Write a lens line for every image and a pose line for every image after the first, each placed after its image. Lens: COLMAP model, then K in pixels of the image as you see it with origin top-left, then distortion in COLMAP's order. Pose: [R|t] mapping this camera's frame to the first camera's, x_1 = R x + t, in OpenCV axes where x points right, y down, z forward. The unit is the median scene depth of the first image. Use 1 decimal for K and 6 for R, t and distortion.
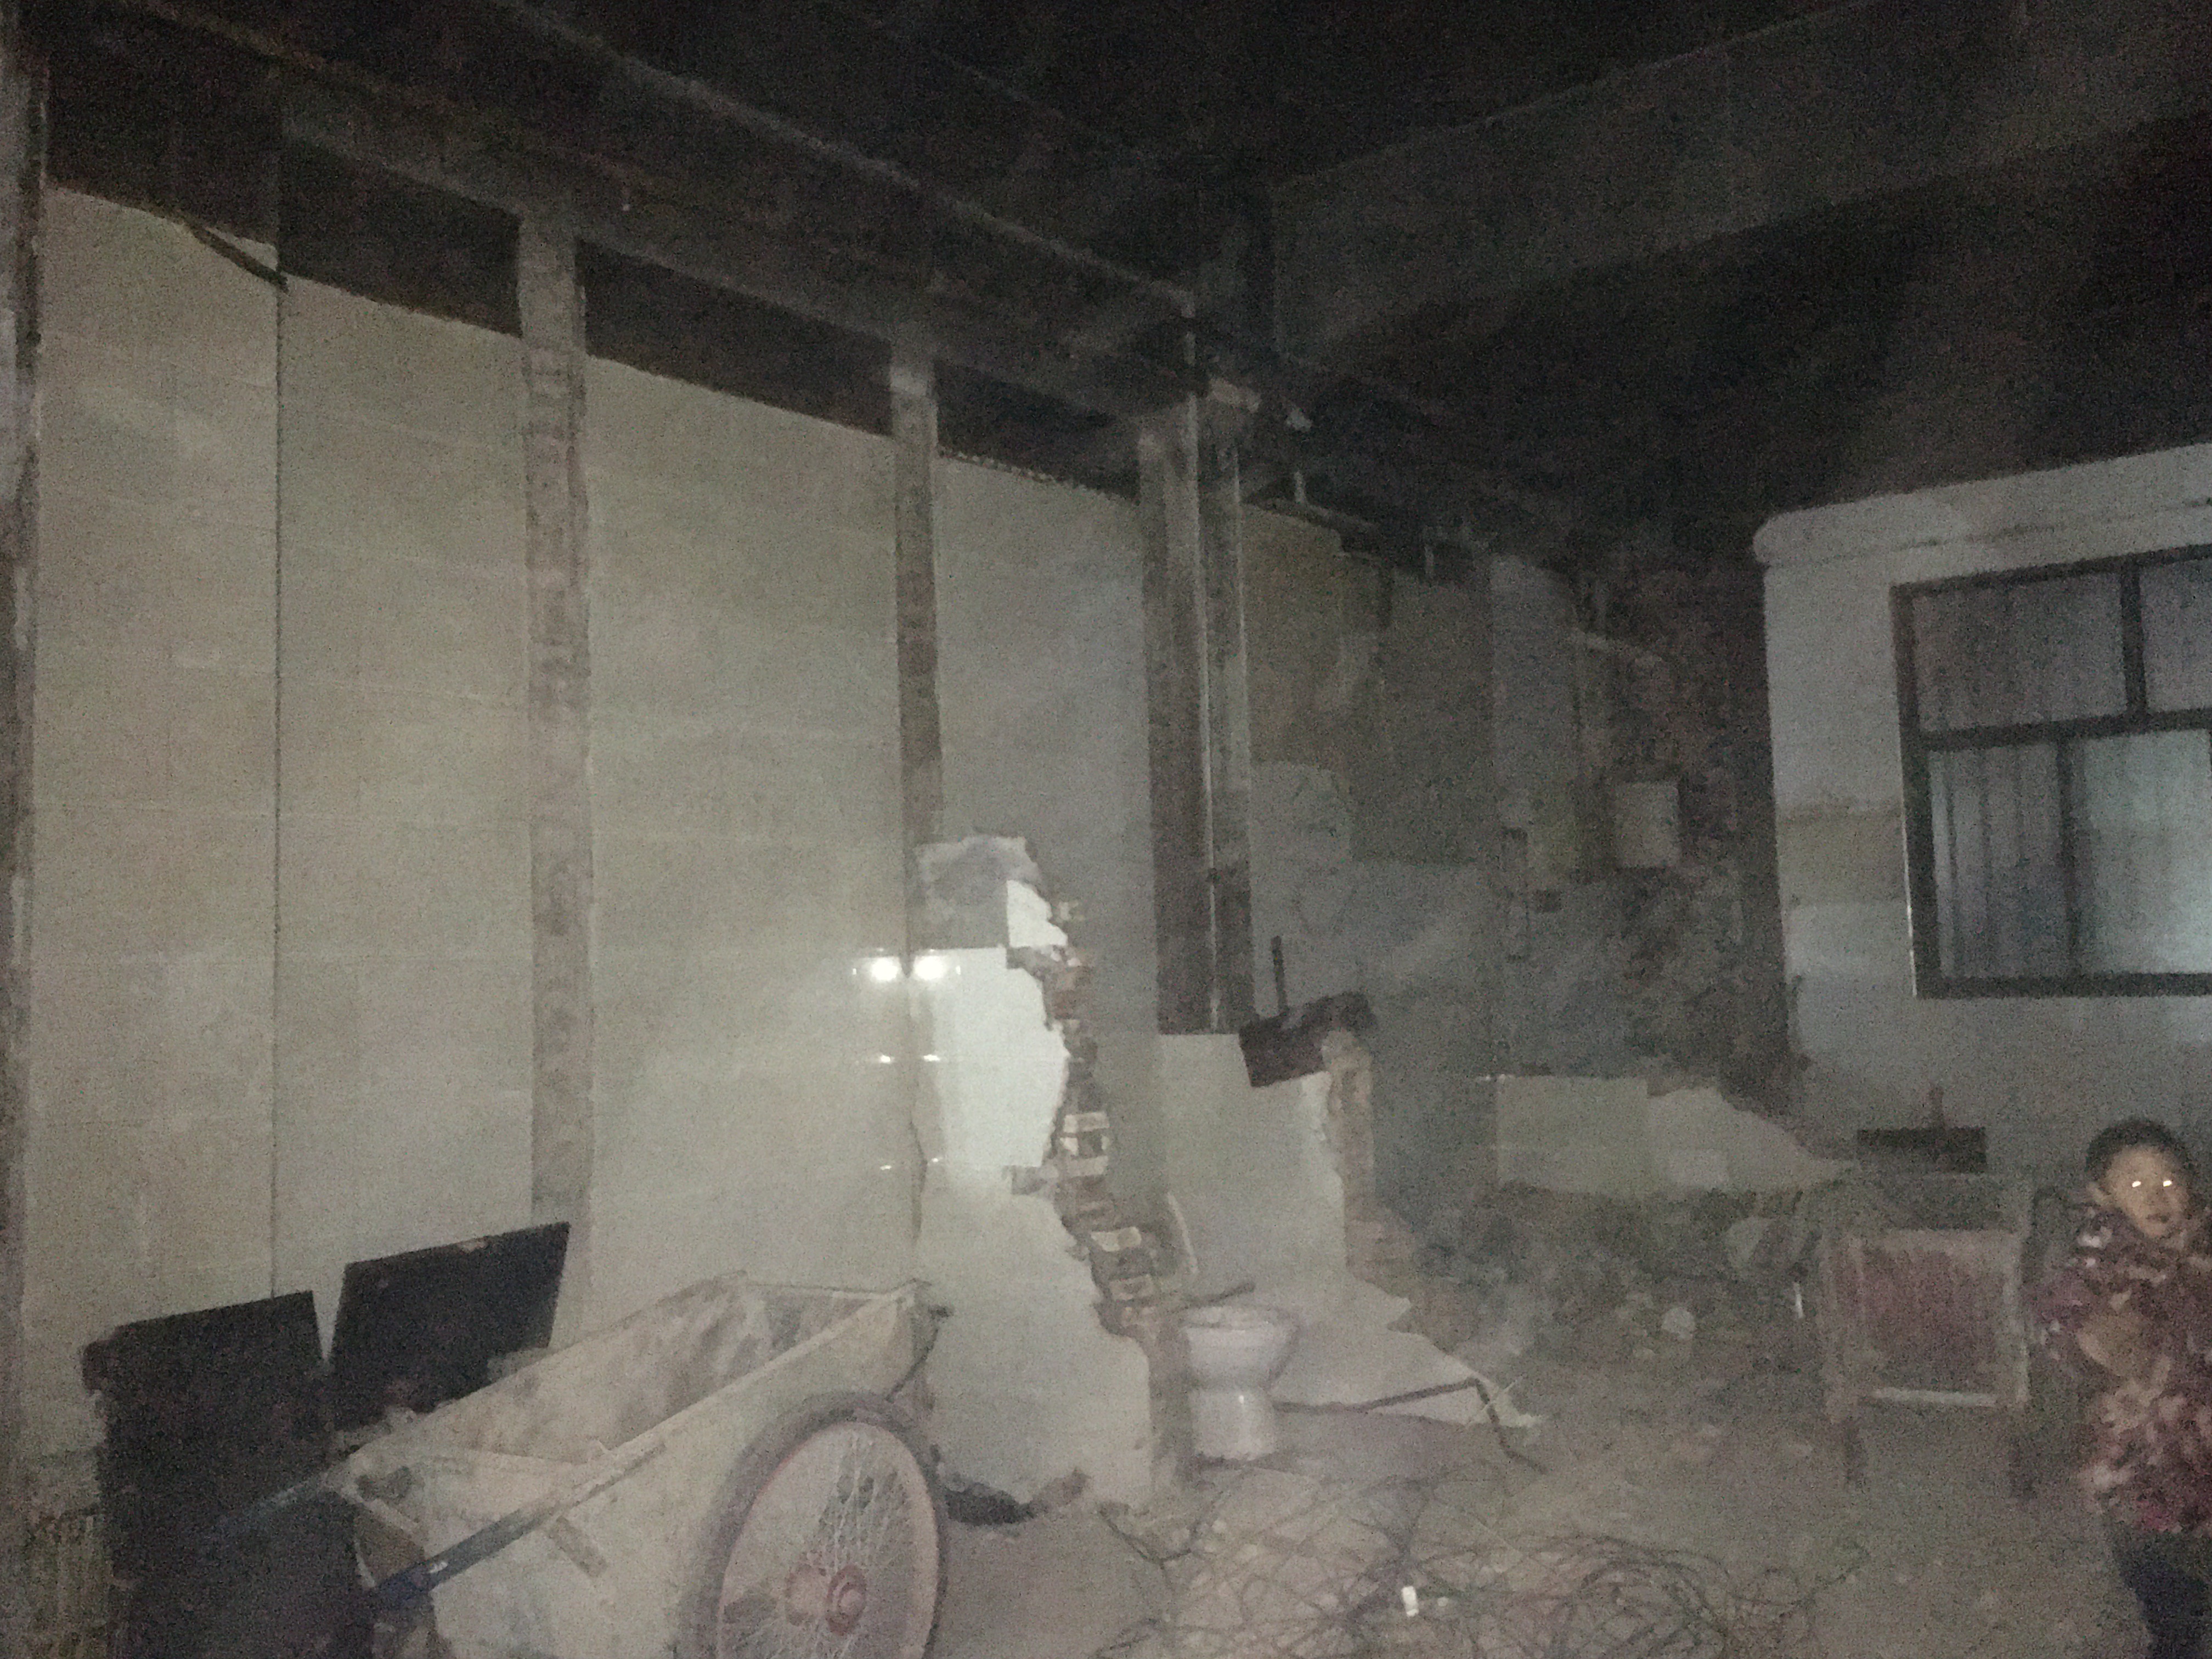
lens RADIAL K [[1901.6, 0, 1106.0], [0, 1901.6, 829.5], [0, 0, 1]] dist [0.000016, -0.000088]
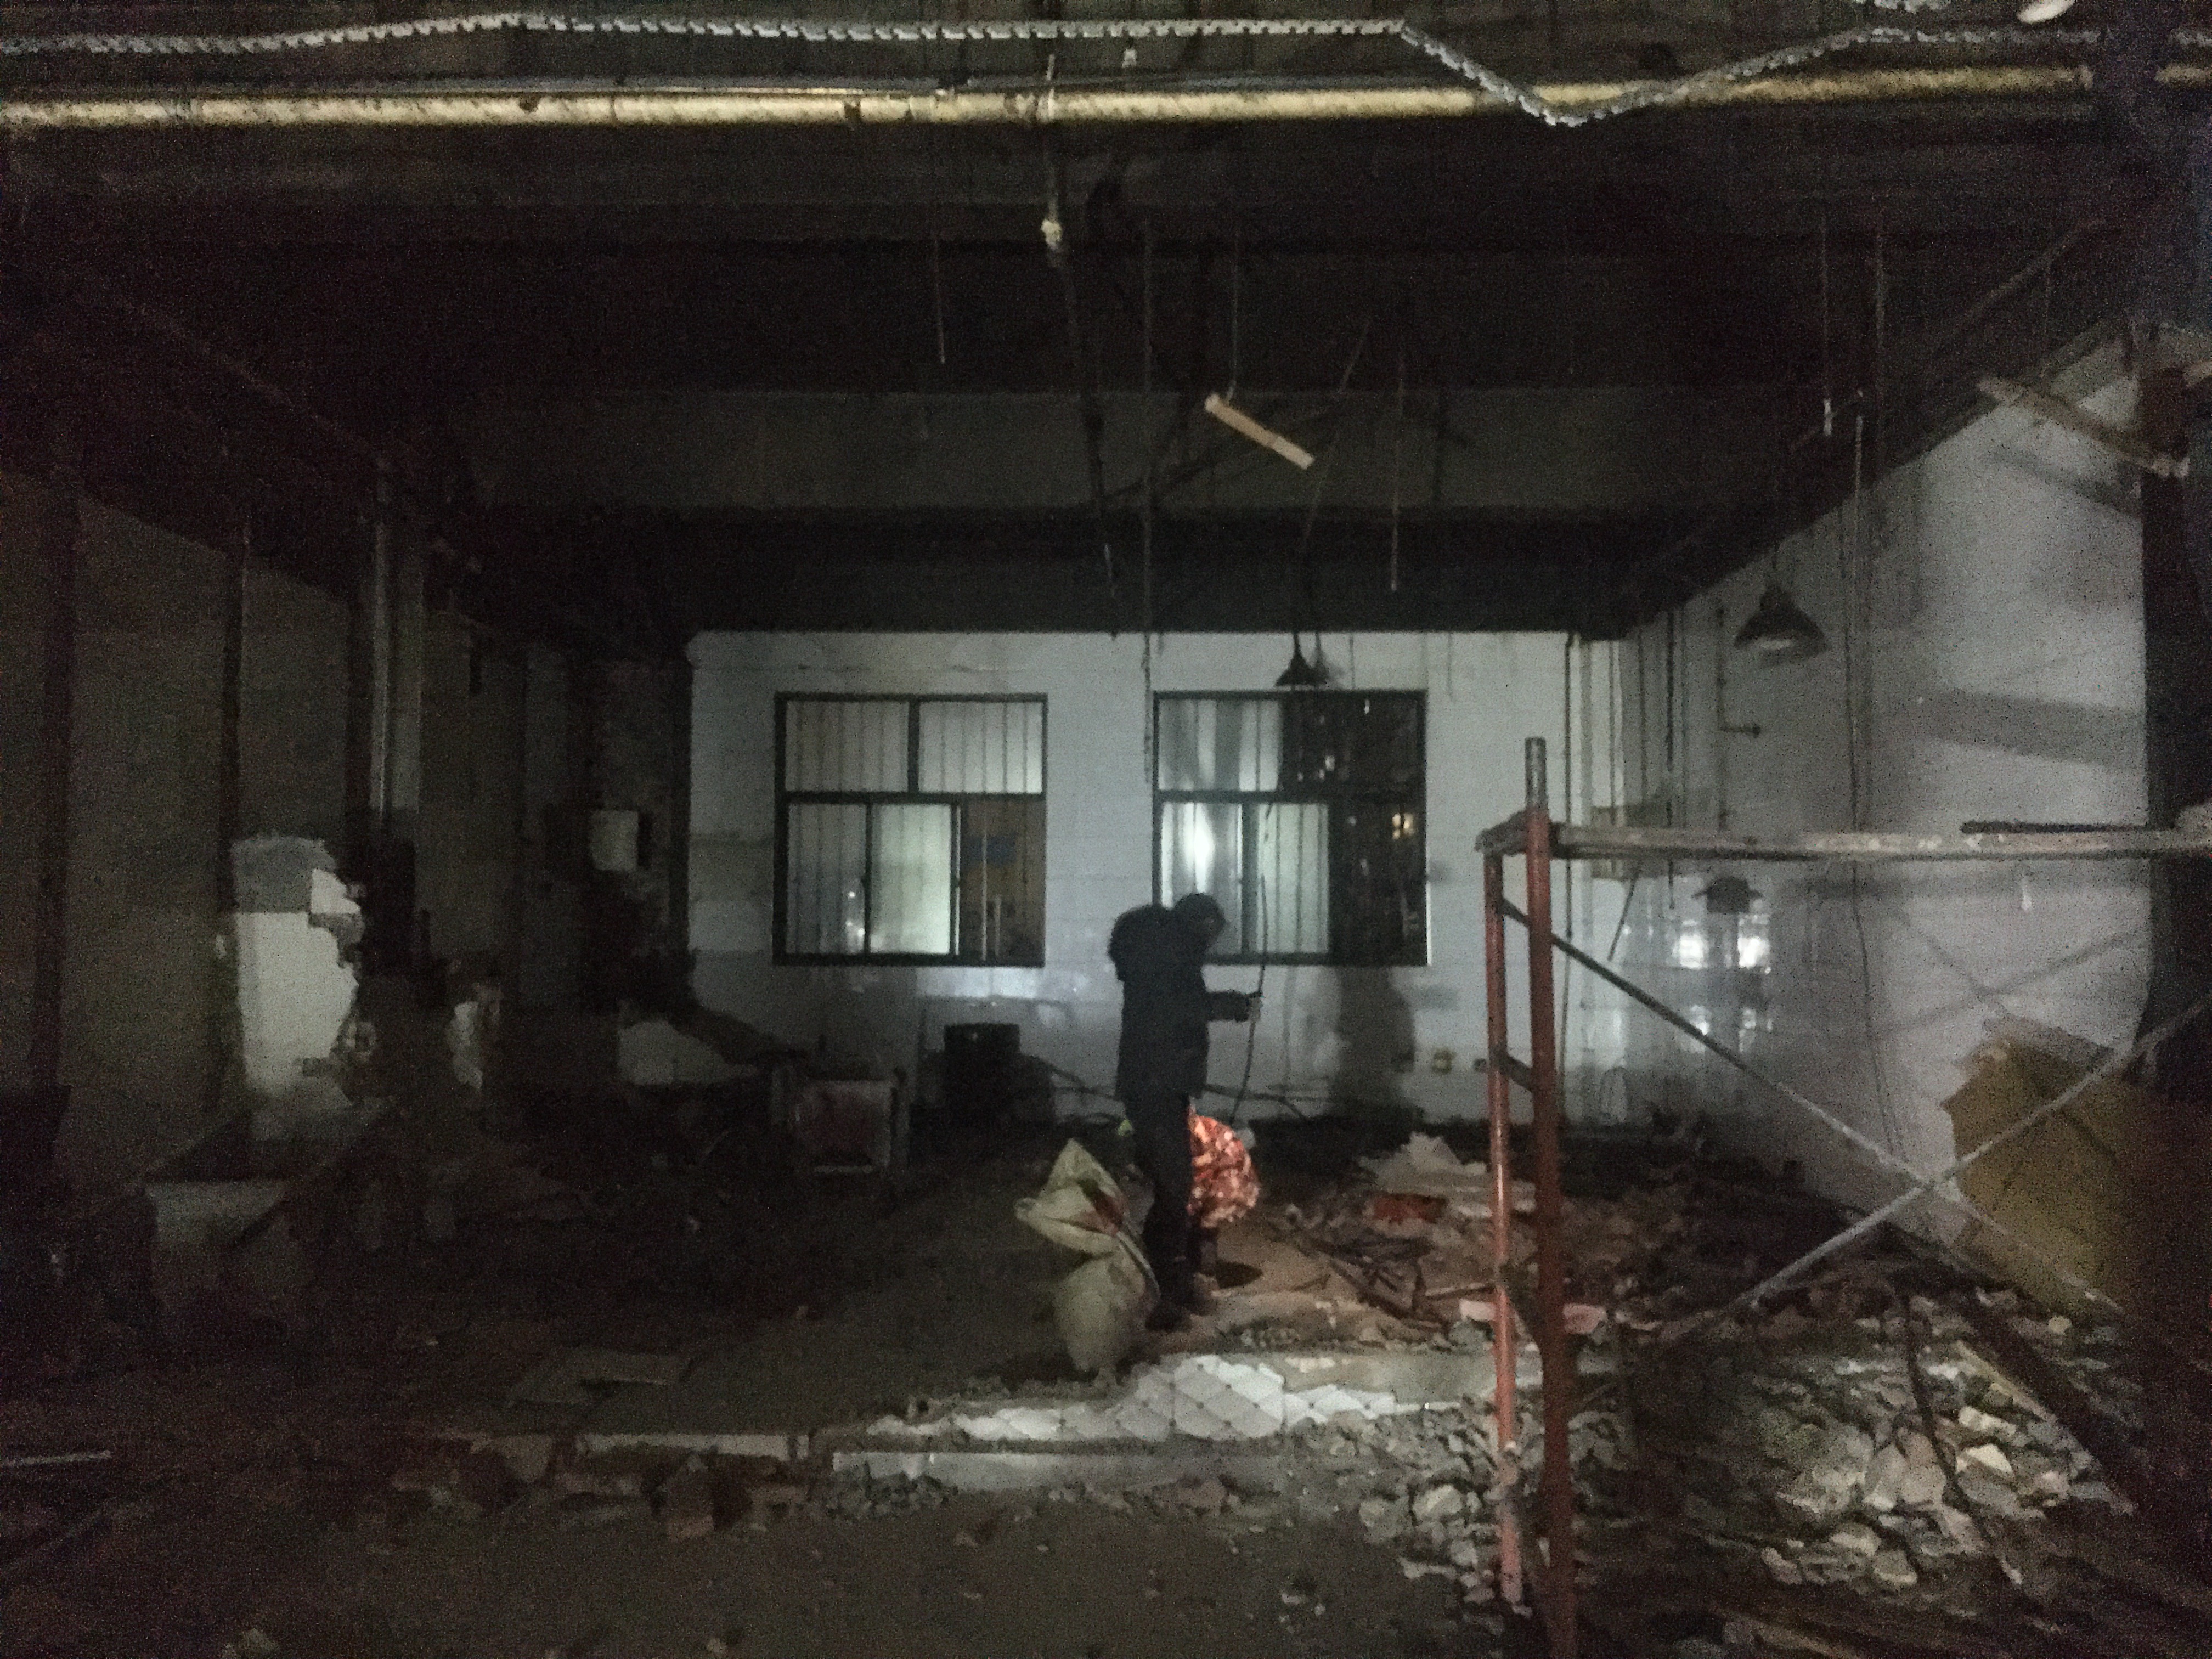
lens RADIAL K [[1899.5, 0, 1106.0], [0, 1899.5, 829.5], [0, 0, 1]] dist [-0.002758, -0.002293]
pose [[0.782970, 0.063432, 0.618817, -0.479927], [-0.070311, 0.997437, -0.013280, -0.027433], [-0.618073, -0.033112, 0.785423, -0.552376]]
